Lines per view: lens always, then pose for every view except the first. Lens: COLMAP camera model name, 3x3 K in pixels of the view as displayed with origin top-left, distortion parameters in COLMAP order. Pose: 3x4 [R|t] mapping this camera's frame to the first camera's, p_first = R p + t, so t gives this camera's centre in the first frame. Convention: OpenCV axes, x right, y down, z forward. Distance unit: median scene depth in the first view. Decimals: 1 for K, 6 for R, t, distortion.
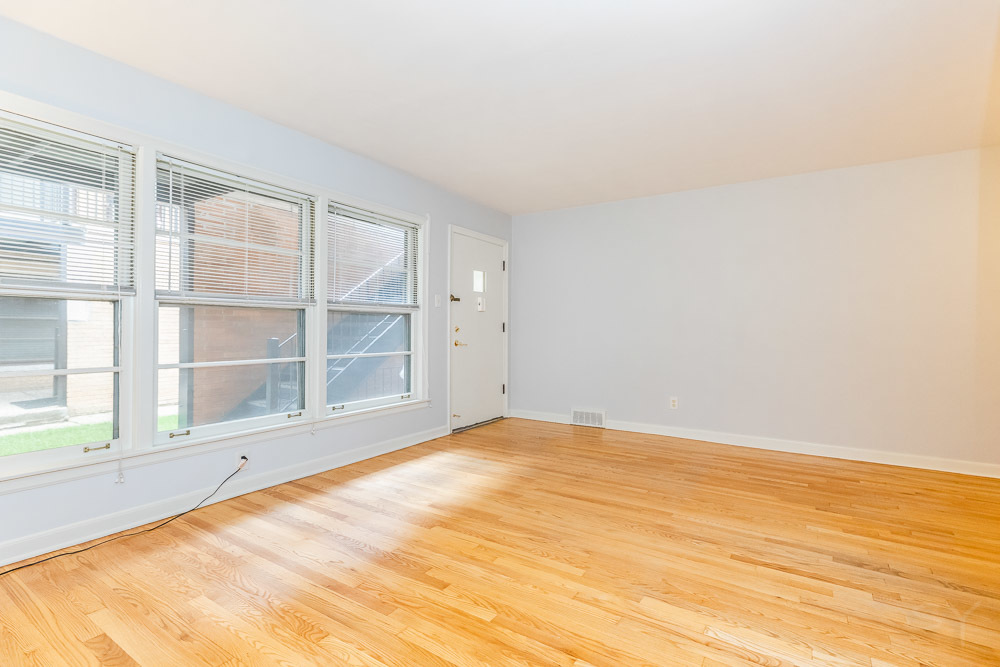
lens RADIAL K [[447.8, 0, 500.0], [0, 447.8, 333.5], [0, 0, 1]] dist [0.001362, 0.000247]
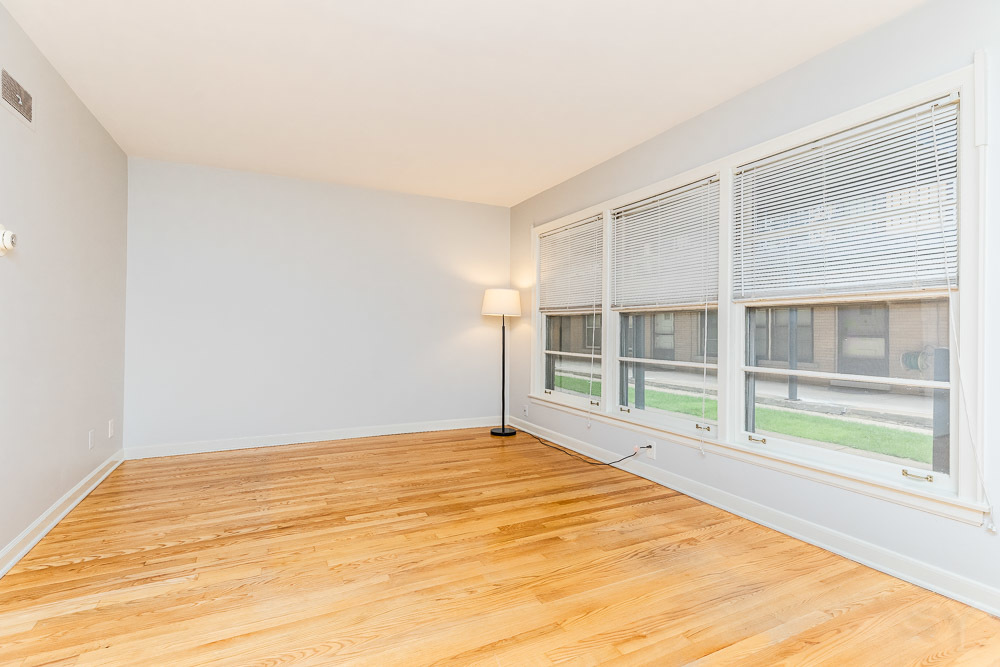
lens RADIAL K [[473.6, 0, 500.0], [0, 473.6, 333.5], [0, 0, 1]] dist [0.015170, -0.000055]
pose [[-0.494537, -0.000074, -0.869156, 0.713650], [-0.013197, 0.999885, 0.007424, -0.005731], [0.869056, 0.015142, -0.494481, 1.420702]]
